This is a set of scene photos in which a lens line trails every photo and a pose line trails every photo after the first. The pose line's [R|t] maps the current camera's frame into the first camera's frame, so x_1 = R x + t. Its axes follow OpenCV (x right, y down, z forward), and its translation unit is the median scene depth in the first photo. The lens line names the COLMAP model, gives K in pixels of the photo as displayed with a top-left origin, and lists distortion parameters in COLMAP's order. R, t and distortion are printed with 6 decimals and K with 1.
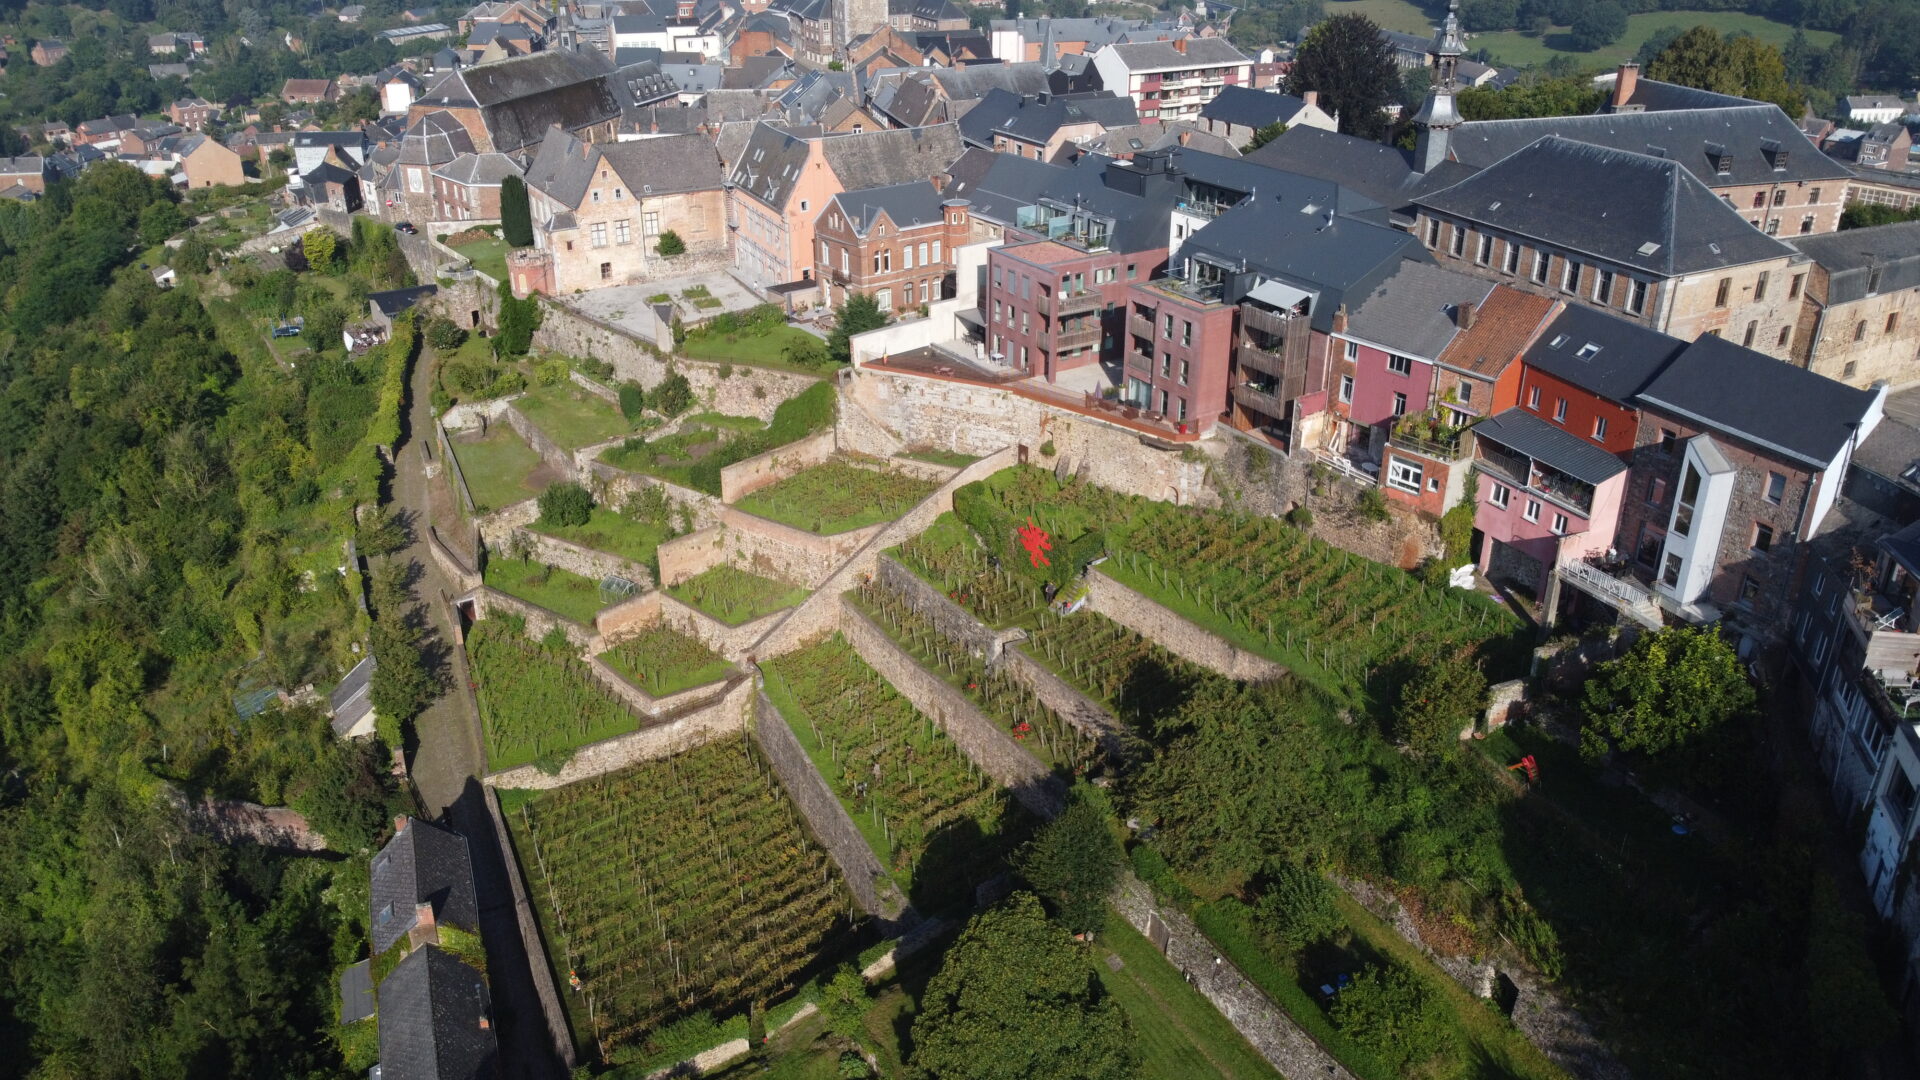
lens RADIAL K [[1447.5, 0, 958.2], [0, 1447.5, 541.0], [0, 0, 1]] dist [0.002061, 0.001725]
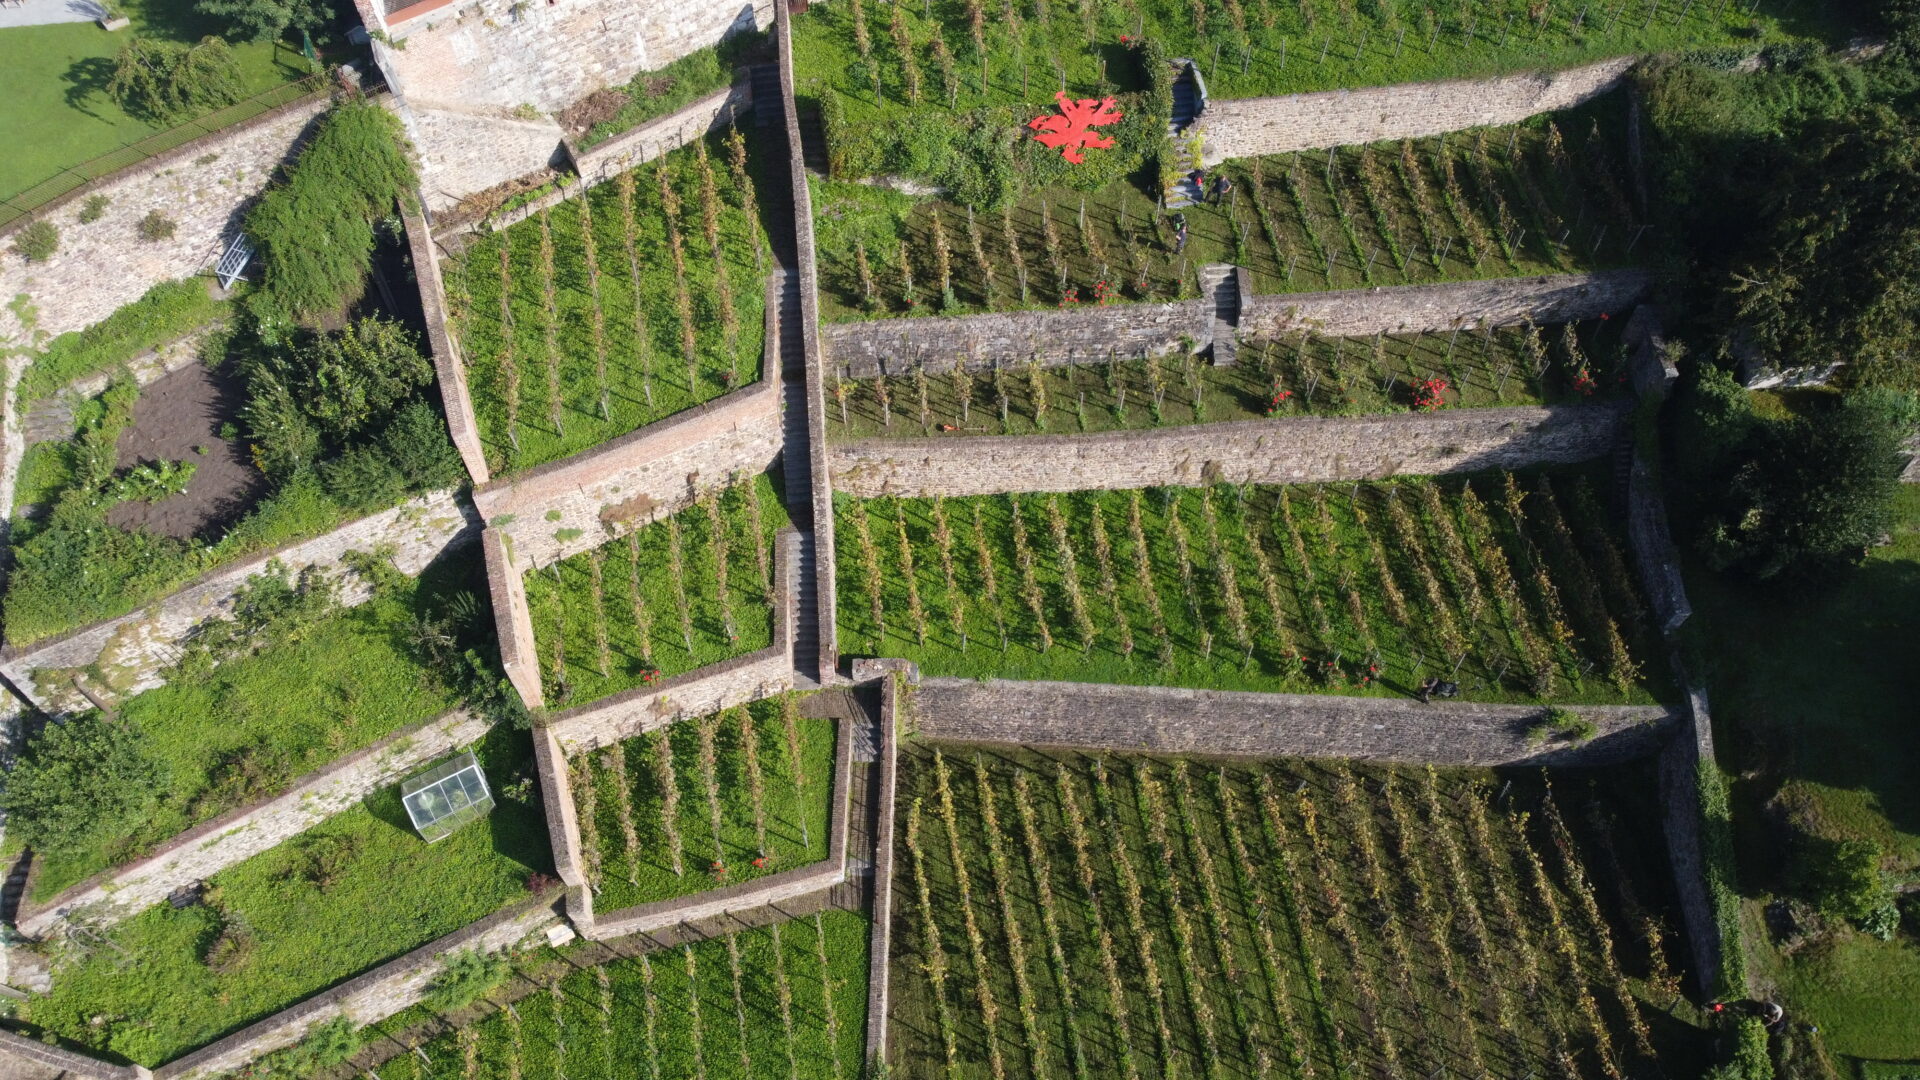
lens RADIAL K [[1447.5, 0, 960.2], [0, 1447.5, 534.3], [0, 0, 1]] dist [0.002061, 0.001725]
pose [[0.474772, -0.739504, 0.477206, -0.305138], [0.375235, 0.660544, 0.650292, -0.239495], [-0.796109, -0.129676, 0.591096, 0.616691]]
